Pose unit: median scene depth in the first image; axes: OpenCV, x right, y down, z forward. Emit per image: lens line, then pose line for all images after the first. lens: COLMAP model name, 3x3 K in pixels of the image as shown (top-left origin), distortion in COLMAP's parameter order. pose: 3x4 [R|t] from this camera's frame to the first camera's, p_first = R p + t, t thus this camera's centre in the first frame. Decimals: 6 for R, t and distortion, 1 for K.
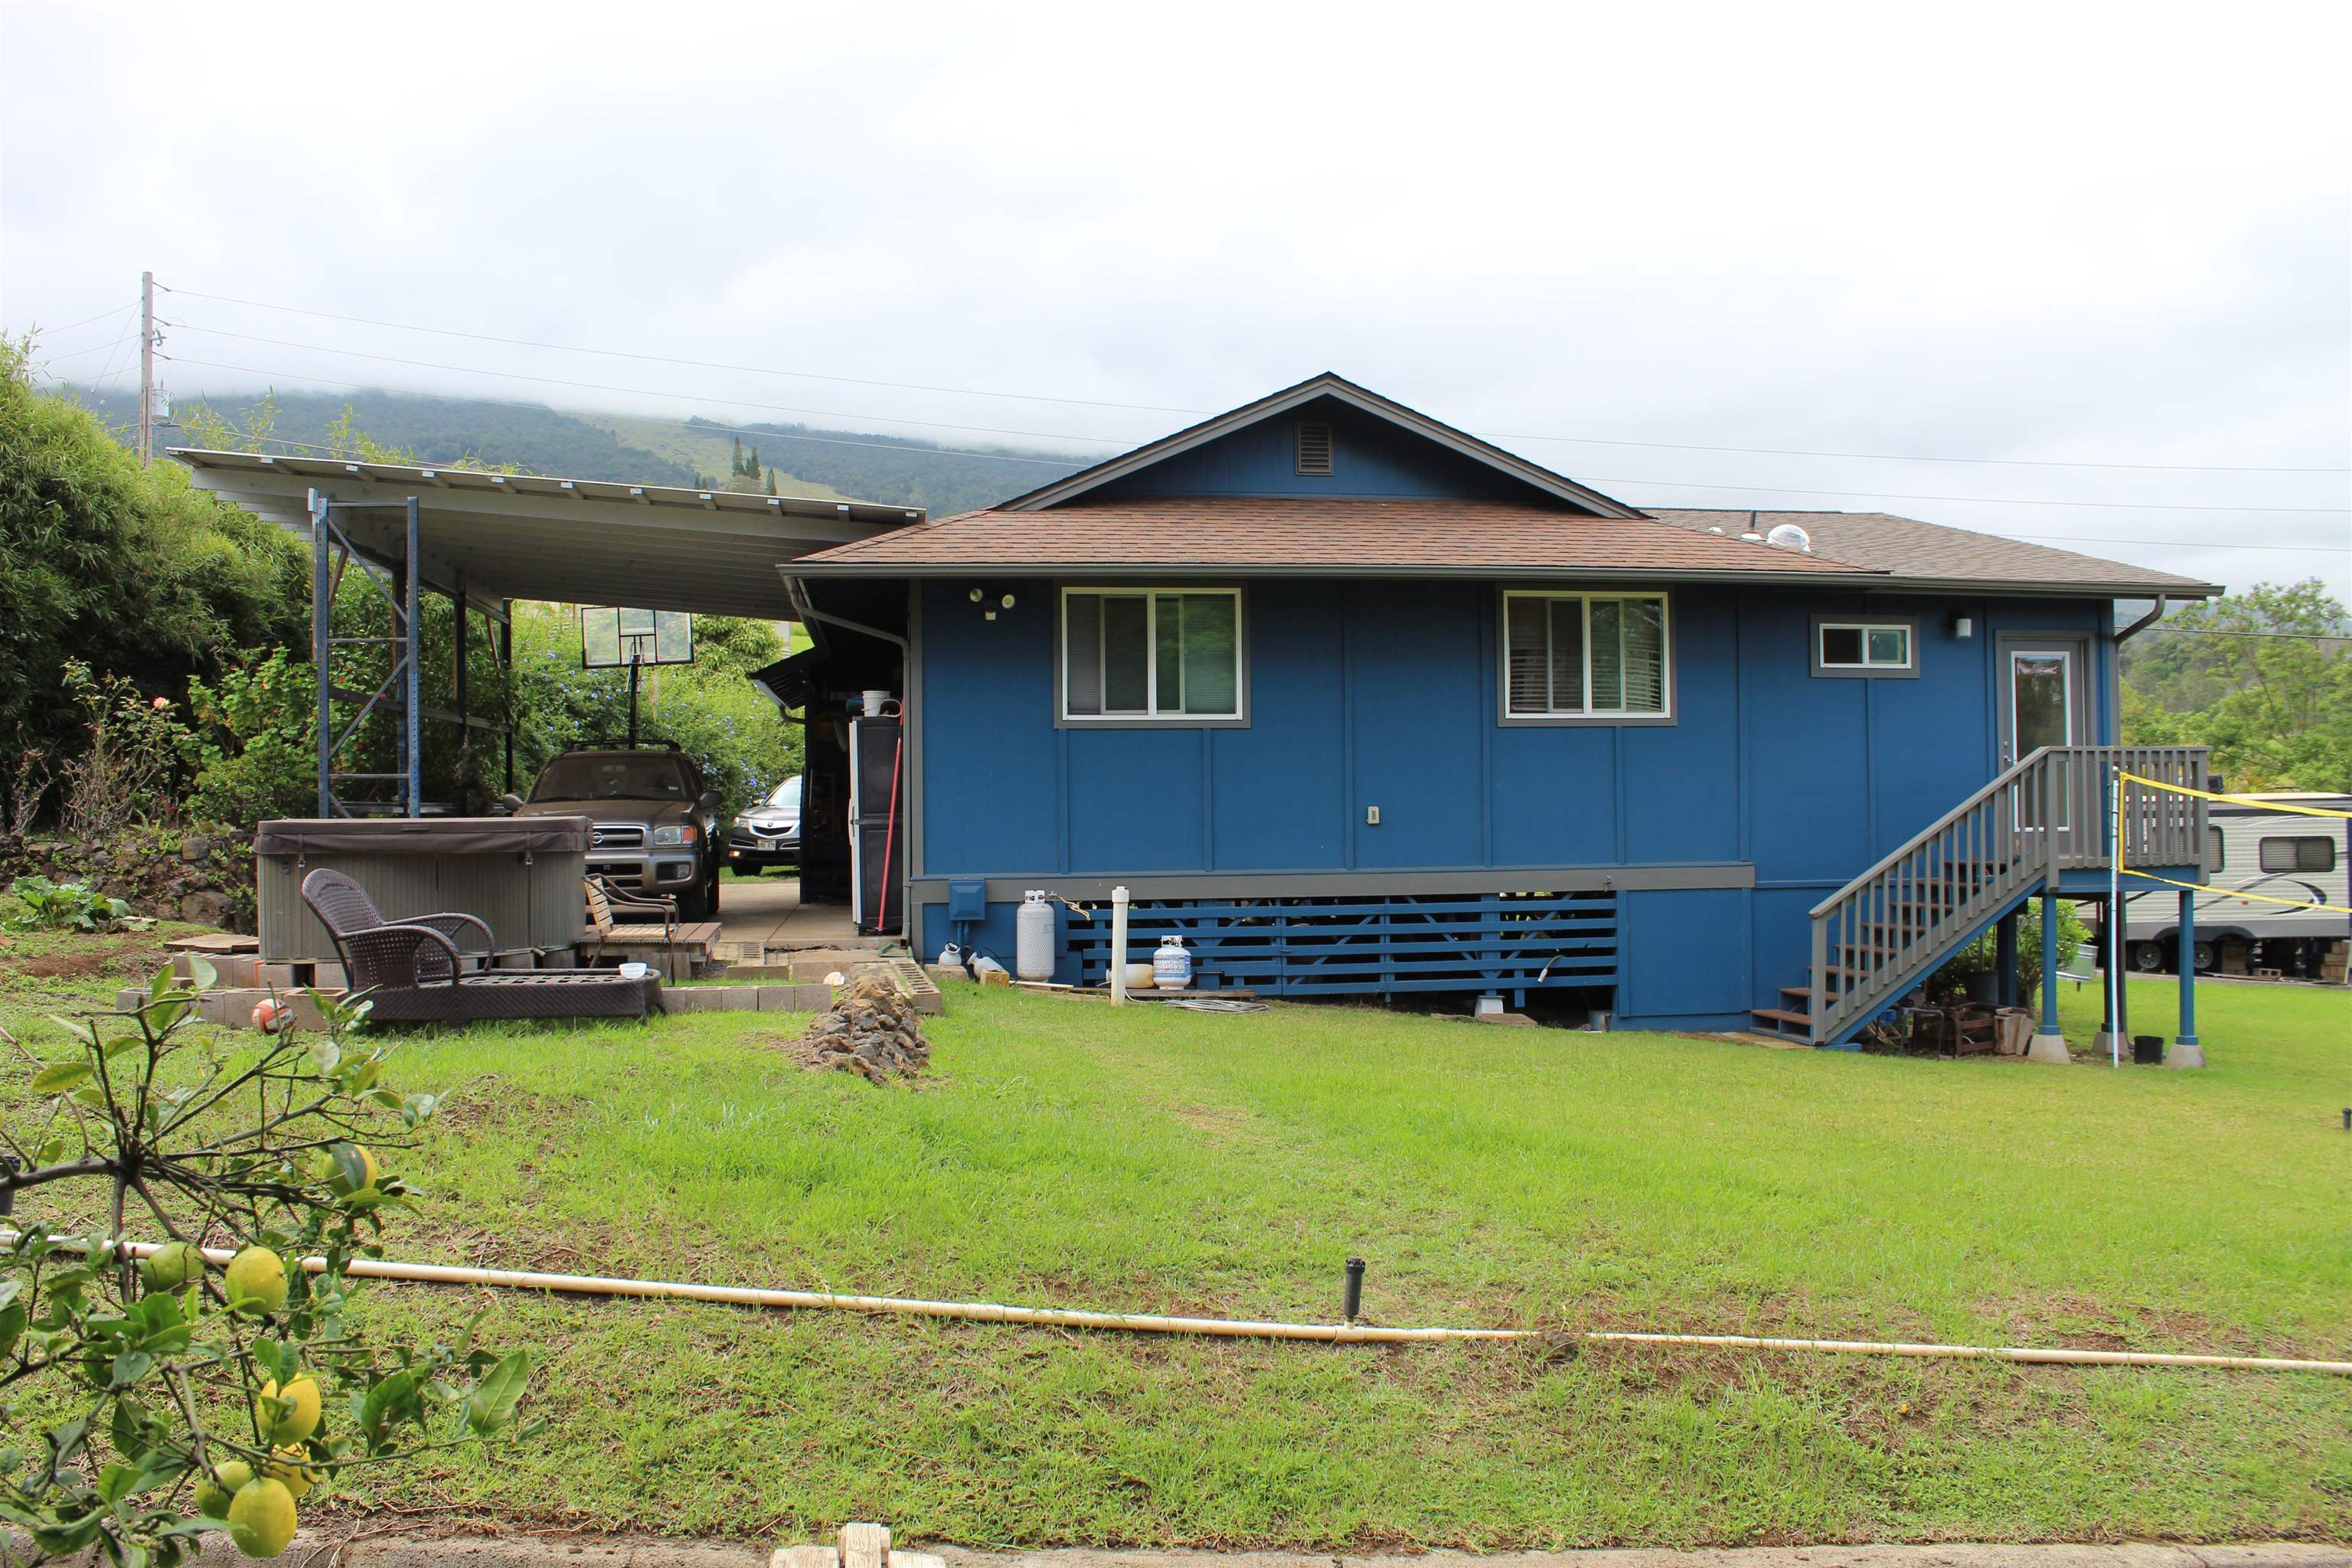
lens RADIAL K [[1949.8, 0, 1176.0], [0, 1949.8, 784.0], [0, 0, 1]] dist [-0.172172, 0.163867]
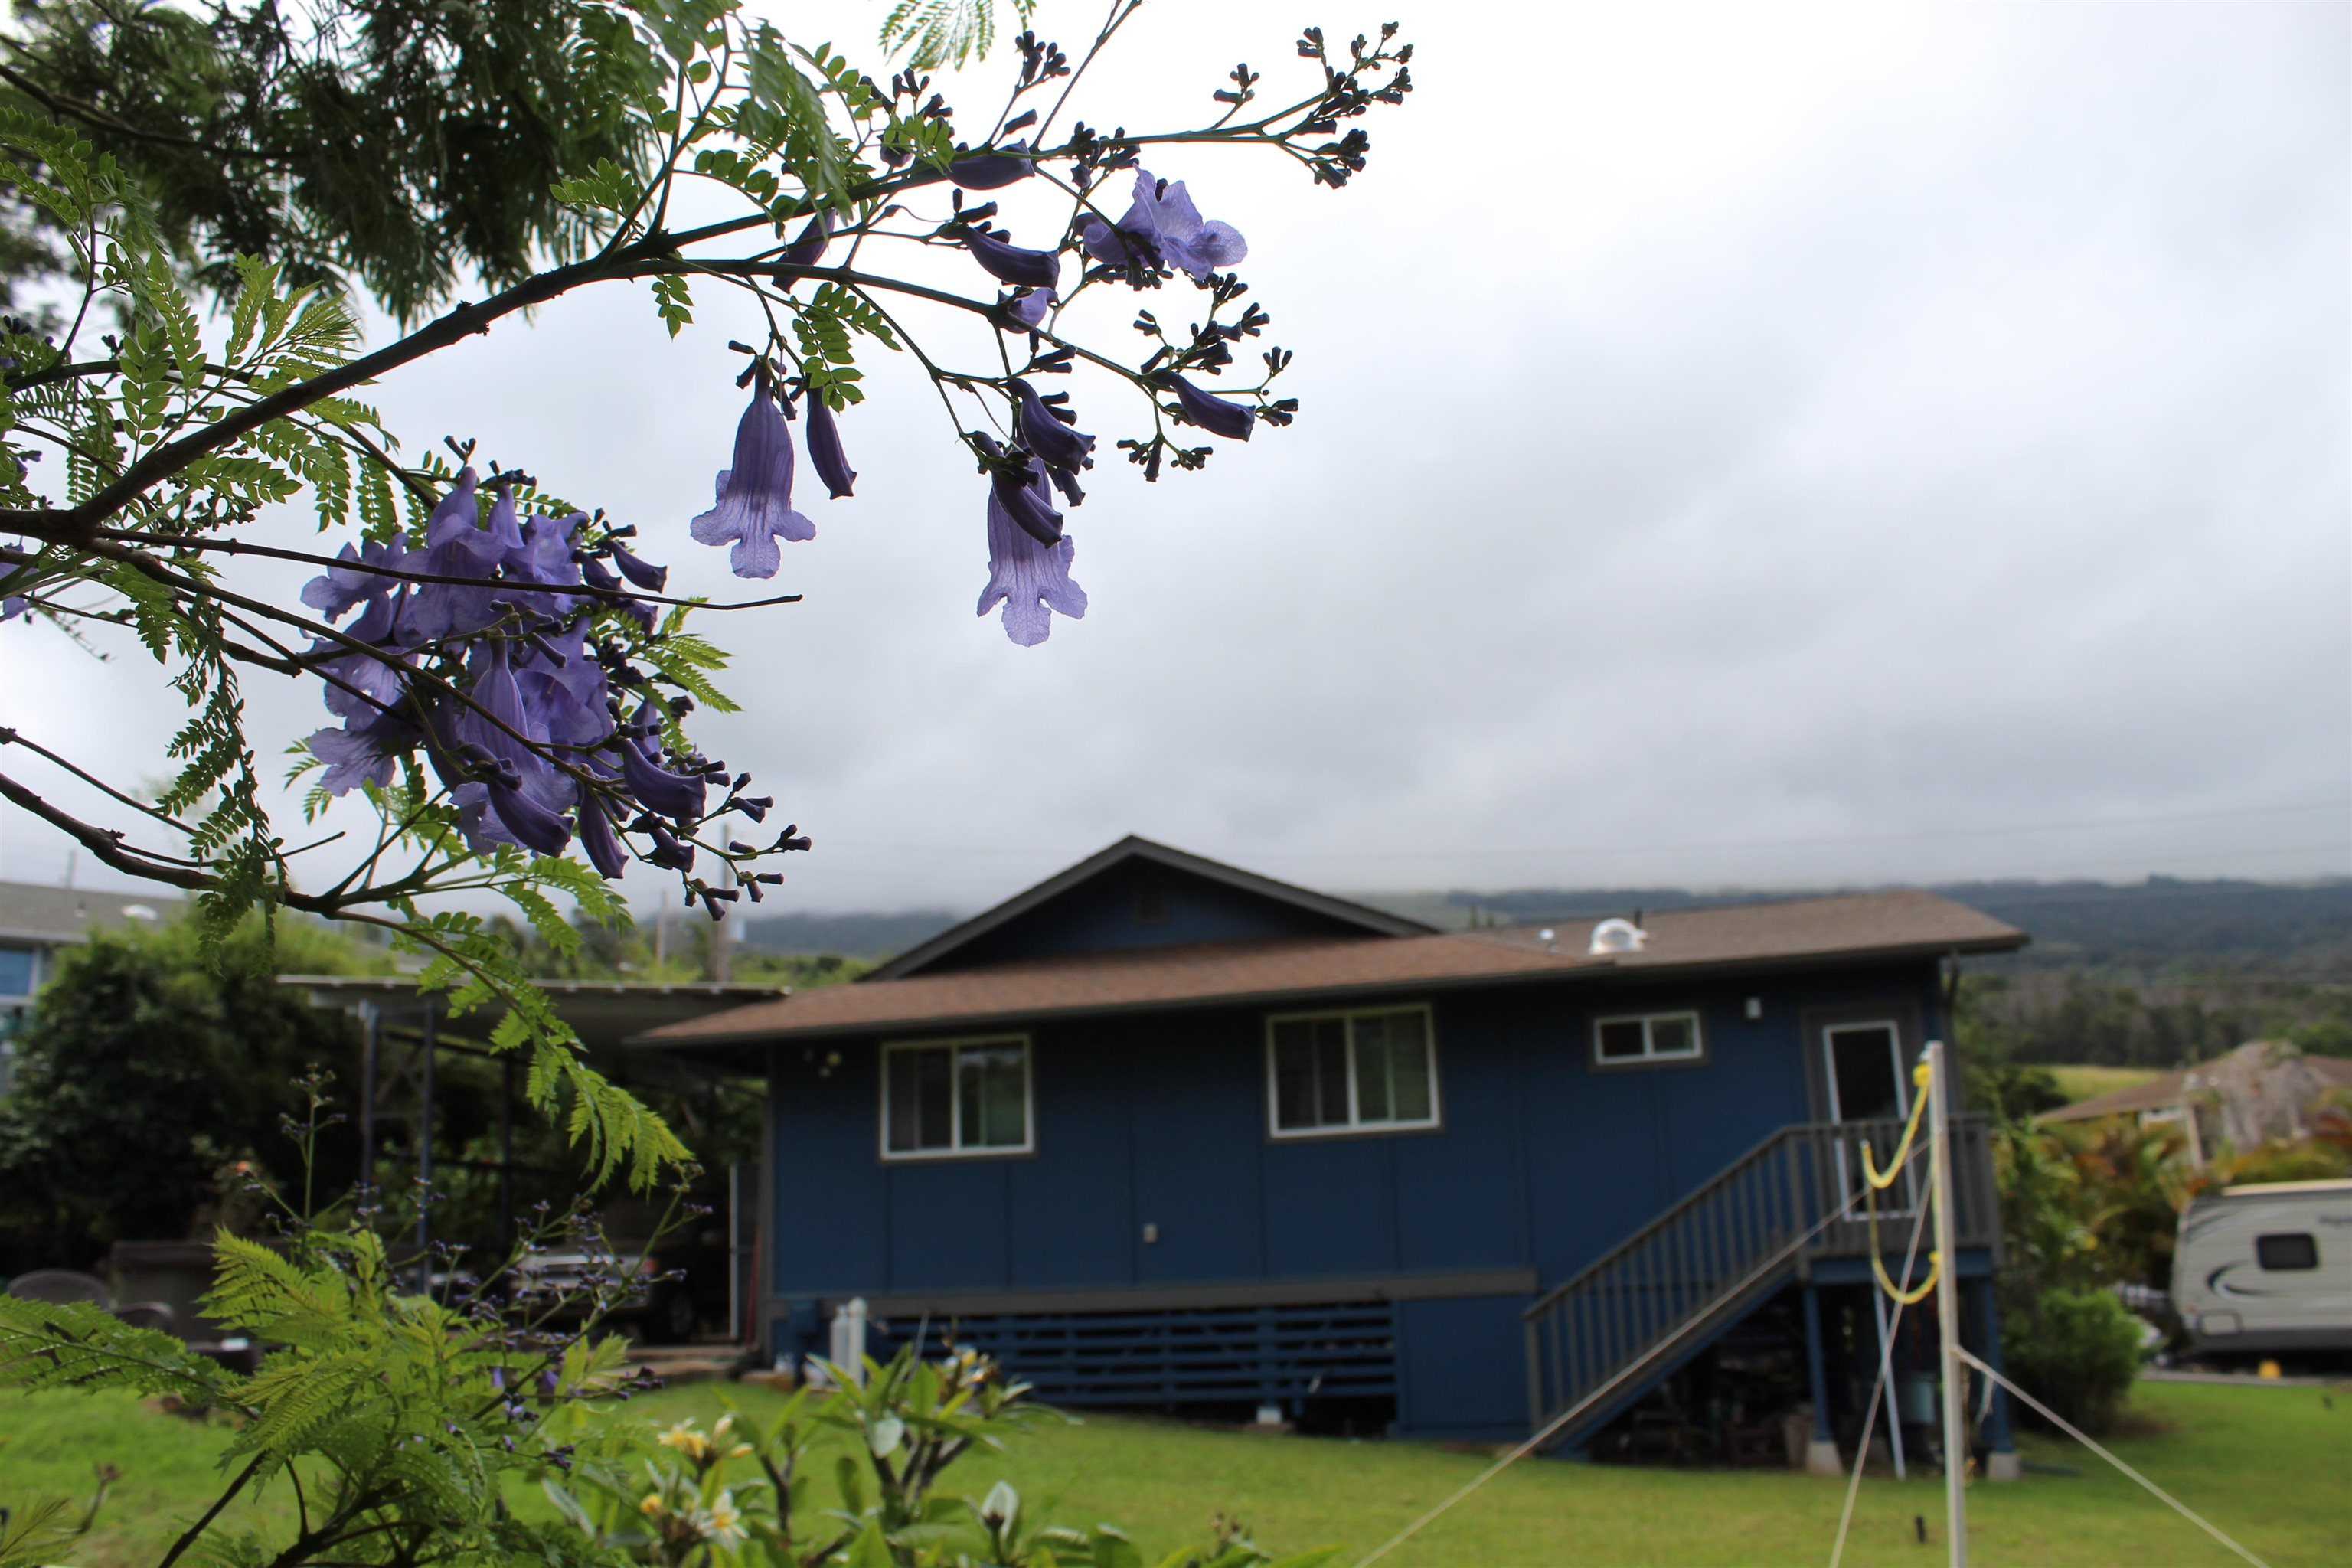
lens RADIAL K [[1946.7, 0, 1176.0], [0, 1946.7, 784.0], [0, 0, 1]] dist [-0.172512, 0.160839]
pose [[0.919693, -0.123845, -0.372596, 0.542954], [0.033975, 0.970495, -0.238717, 0.030115], [0.391167, 0.206887, 0.896764, -0.003806]]
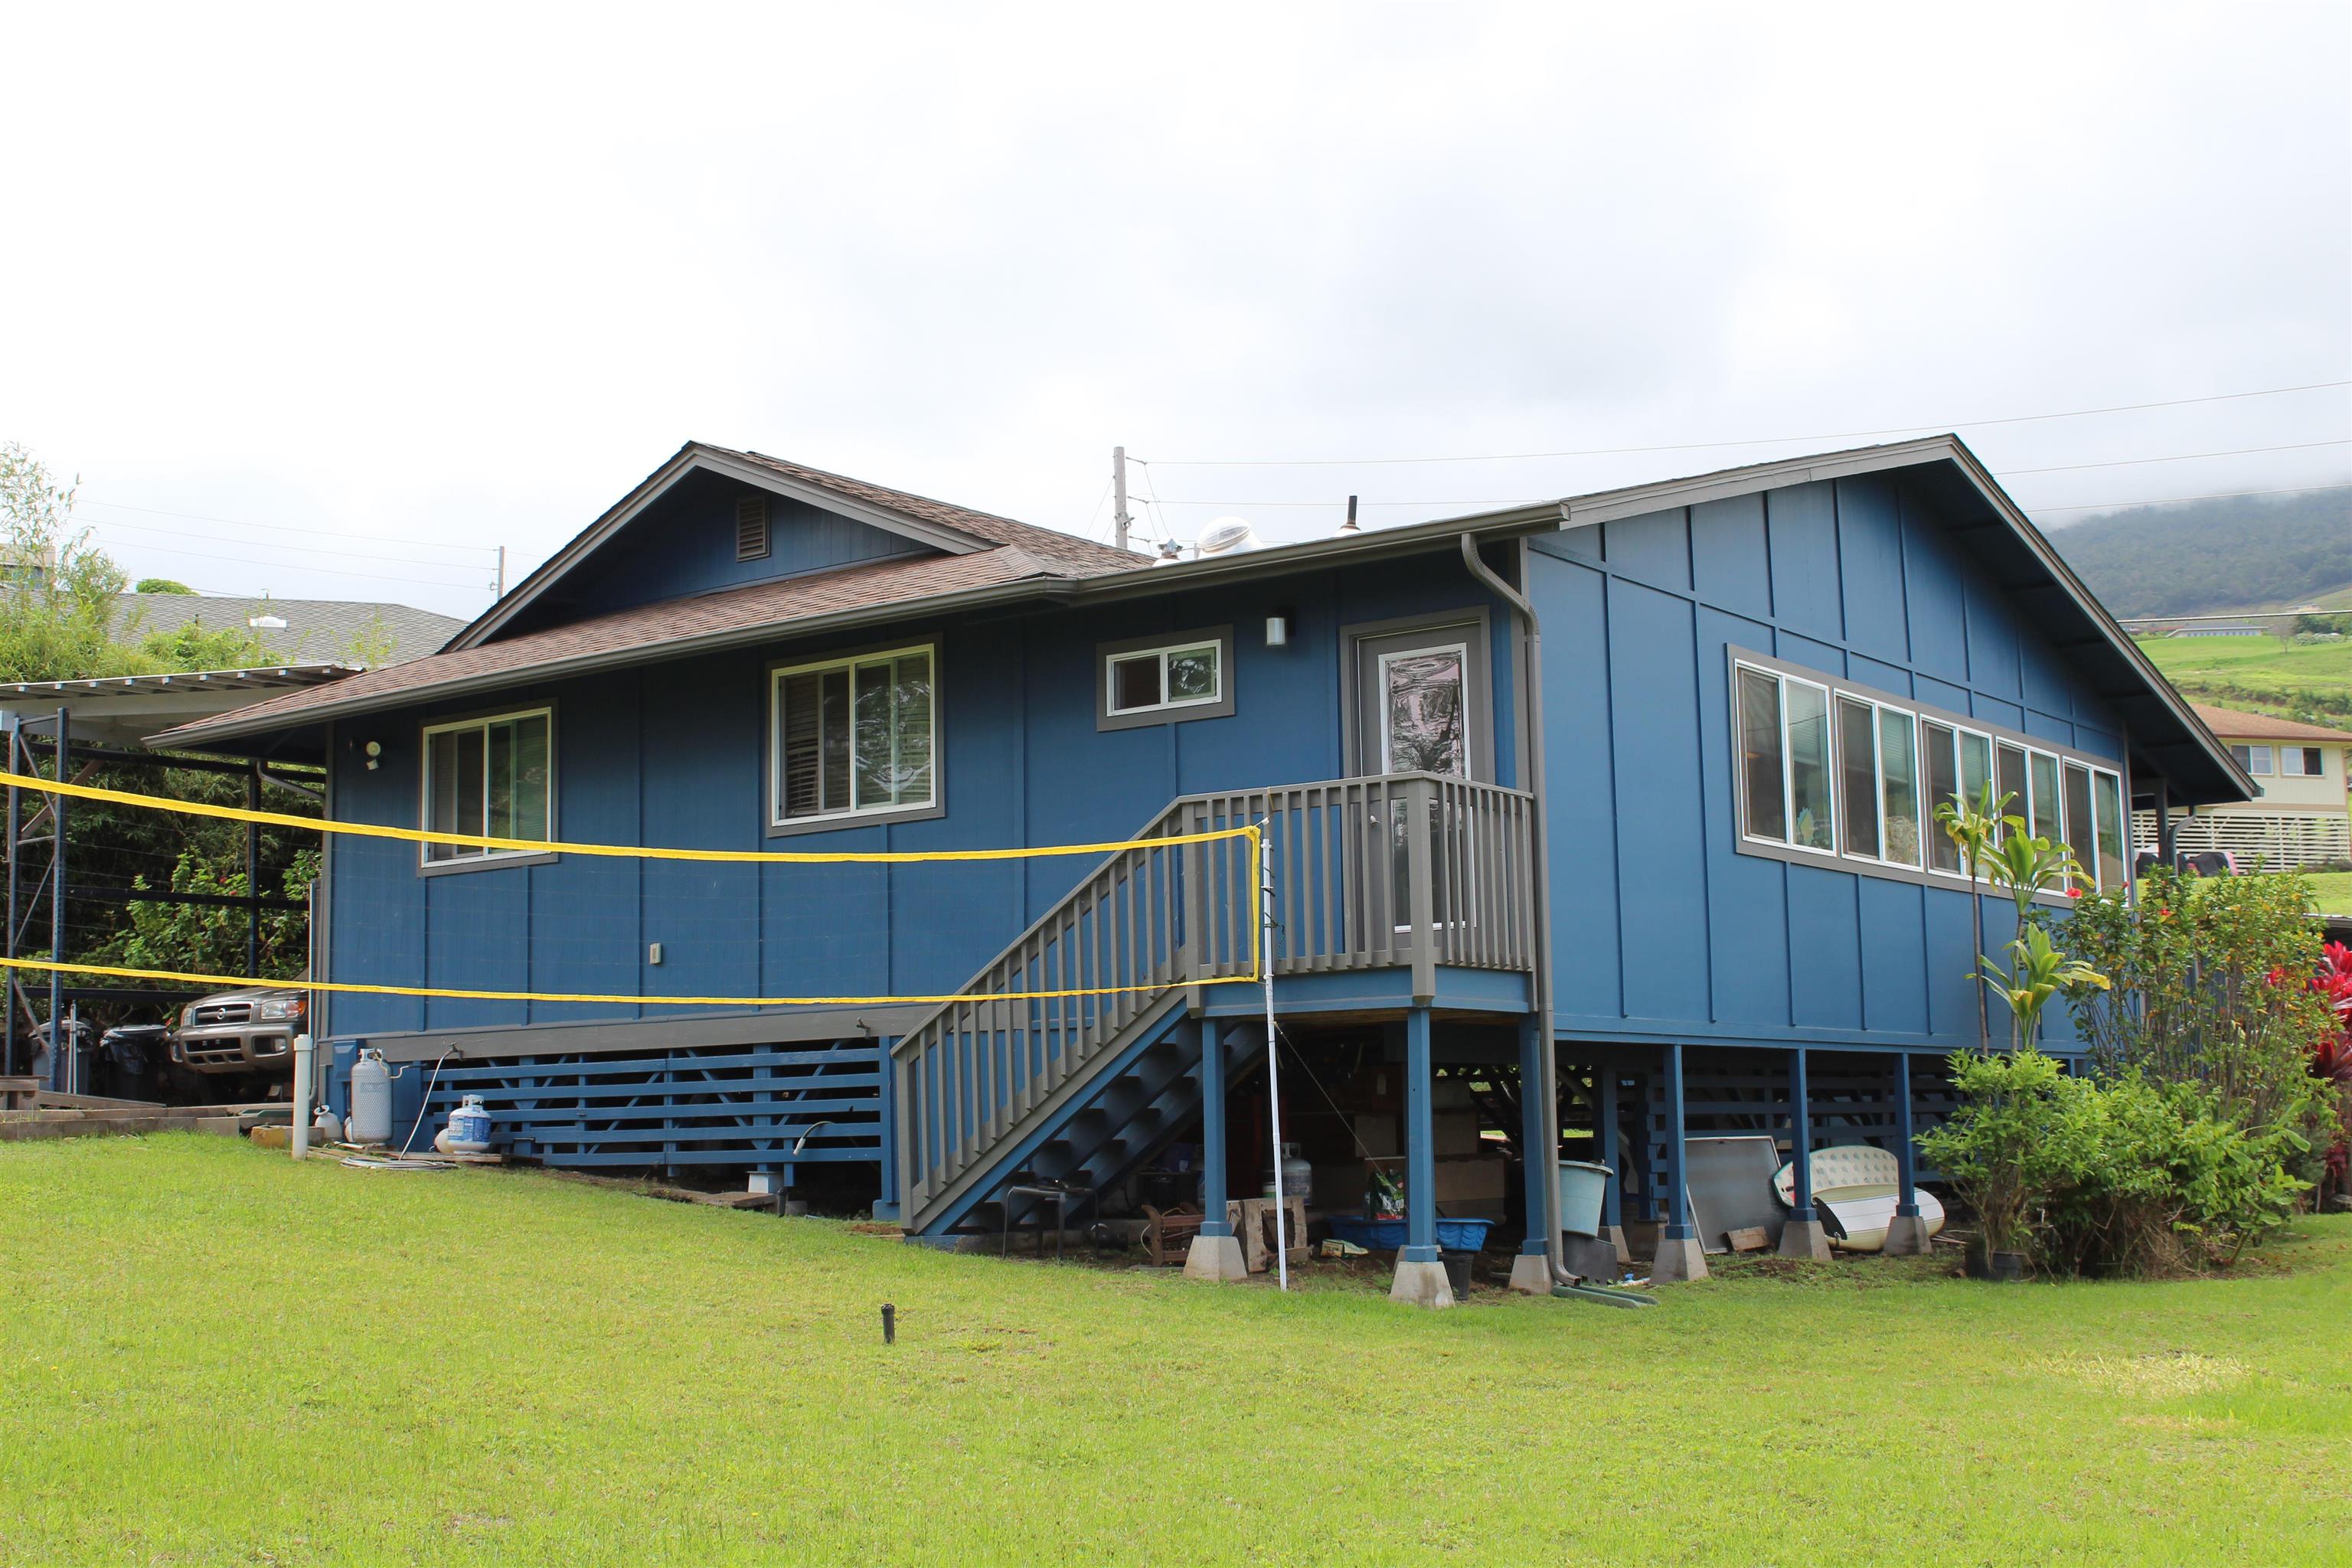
lens RADIAL K [[2812.1, 0, 1176.0], [0, 2812.1, 784.0], [0, 0, 1]] dist [-0.098134, 0.147828]
pose [[0.712707, -0.094410, -0.695079, 1.117077], [0.025383, 0.993723, -0.108947, 0.081319], [0.701002, 0.060004, 0.710630, 0.287597]]
